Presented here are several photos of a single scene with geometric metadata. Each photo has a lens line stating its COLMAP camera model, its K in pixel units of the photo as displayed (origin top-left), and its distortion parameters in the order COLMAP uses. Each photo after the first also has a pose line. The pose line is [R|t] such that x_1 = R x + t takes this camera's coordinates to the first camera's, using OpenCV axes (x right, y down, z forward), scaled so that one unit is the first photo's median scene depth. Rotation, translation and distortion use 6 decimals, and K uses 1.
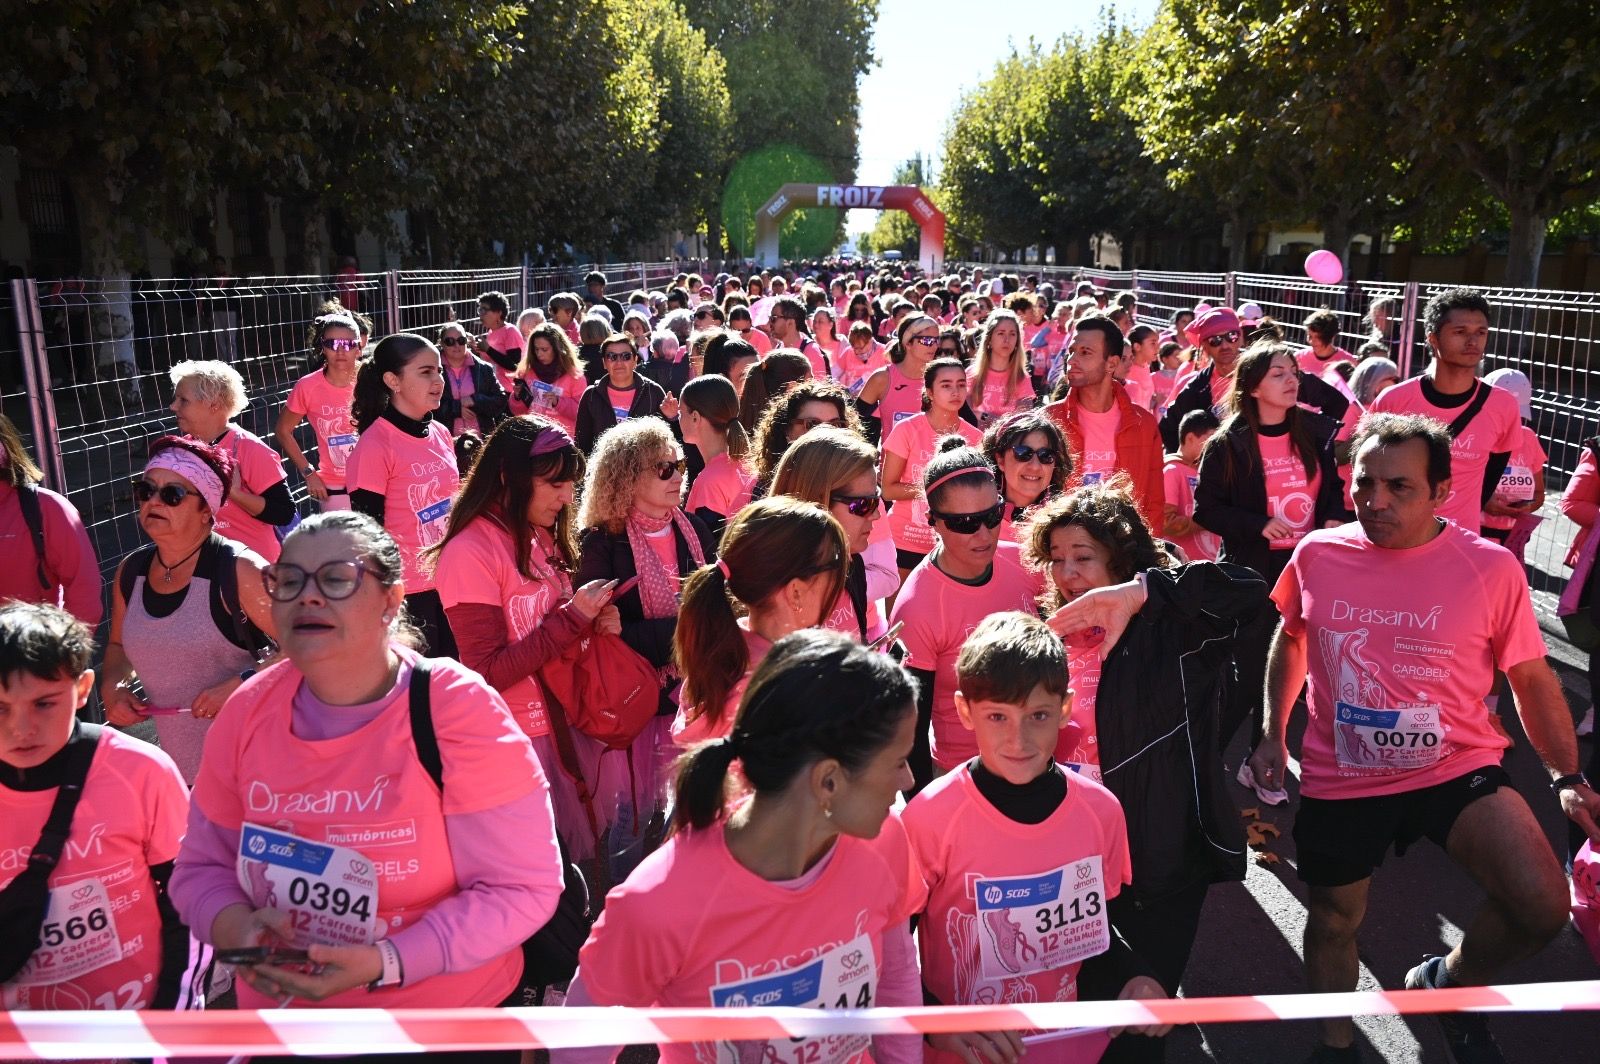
lens RADIAL K [[1042.6, 0, 800.9], [0, 1042.6, 533.8], [0, 0, 1]] dist [-0.002788, -0.008630]
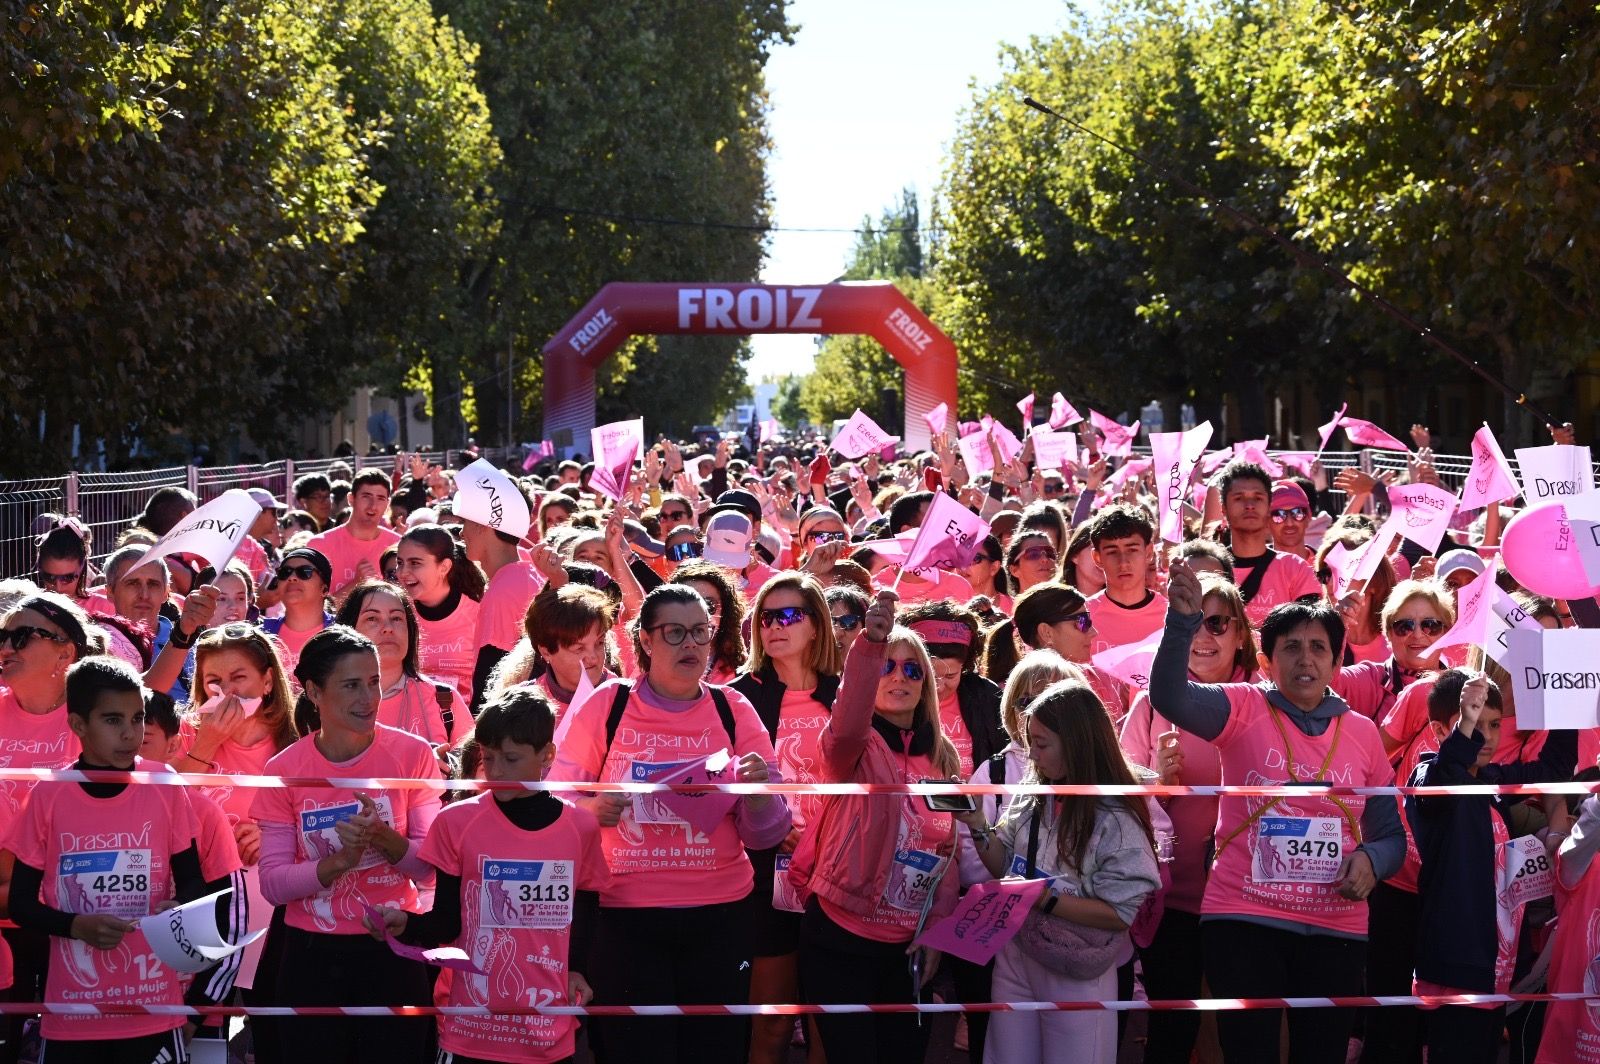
lens RADIAL K [[1042.6, 0, 800.9], [0, 1042.6, 533.8], [0, 0, 1]] dist [-0.002788, -0.008630]
pose [[0.992849, -0.031733, 0.115079, 0.013577], [0.050954, 0.984443, -0.168154, -0.145784], [-0.107952, 0.172815, 0.979021, 0.559978]]
